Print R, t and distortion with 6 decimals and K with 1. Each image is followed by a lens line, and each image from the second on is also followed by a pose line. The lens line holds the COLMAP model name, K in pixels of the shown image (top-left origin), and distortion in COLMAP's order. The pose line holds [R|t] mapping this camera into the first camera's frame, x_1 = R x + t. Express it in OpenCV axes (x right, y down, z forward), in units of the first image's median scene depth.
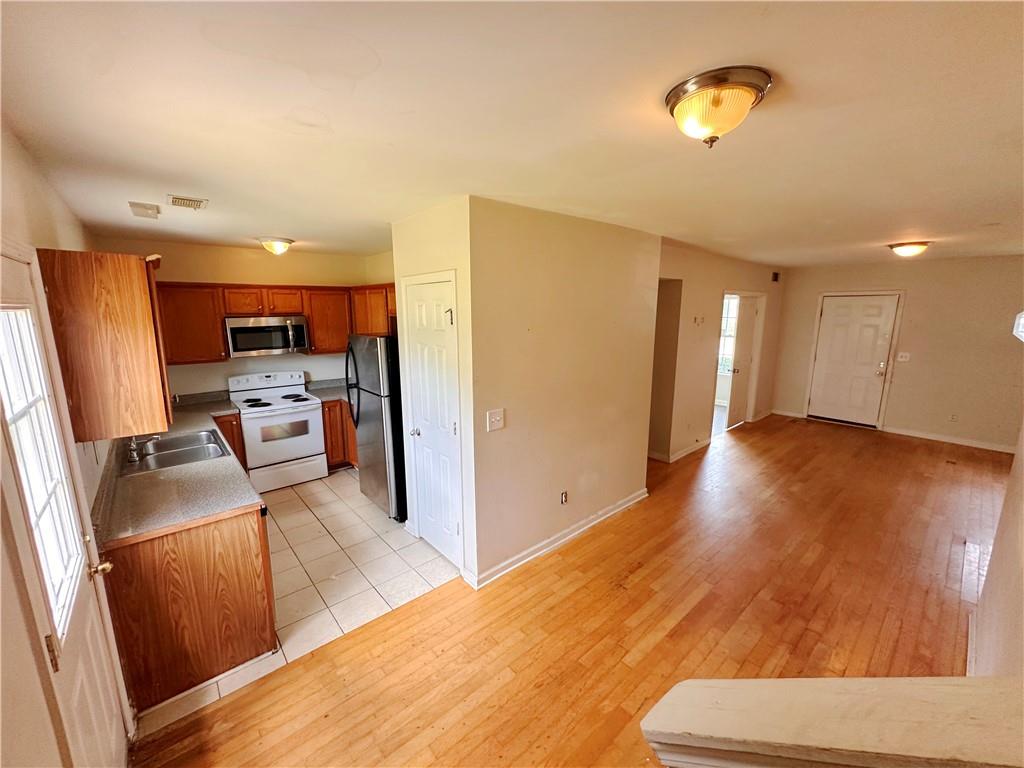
lens RADIAL K [[413.2, 0, 512.0], [0, 413.2, 384.0], [0, 0, 1]] dist [0.000074, 0.000193]
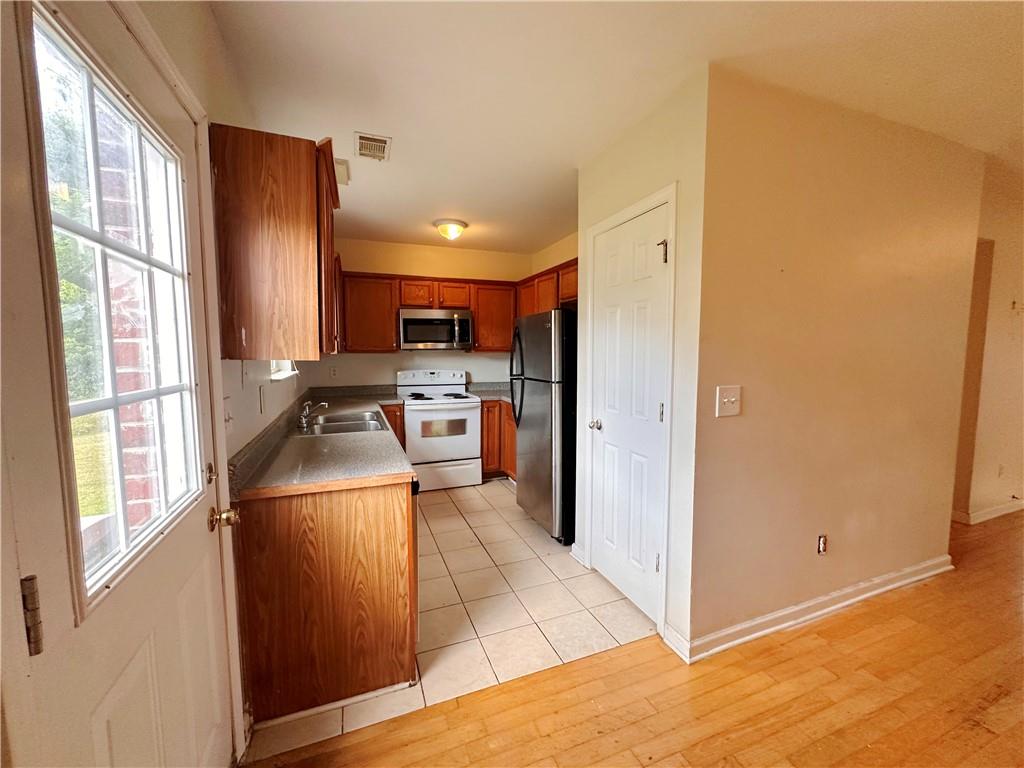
lens RADIAL K [[413.2, 0, 512.0], [0, 413.2, 384.0], [0, 0, 1]] dist [0.000074, 0.000193]
pose [[0.941190, 0.028528, -0.336670, -0.119799], [-0.062331, 0.993987, -0.090024, 0.117237], [0.332078, 0.105714, 0.937309, 0.214476]]
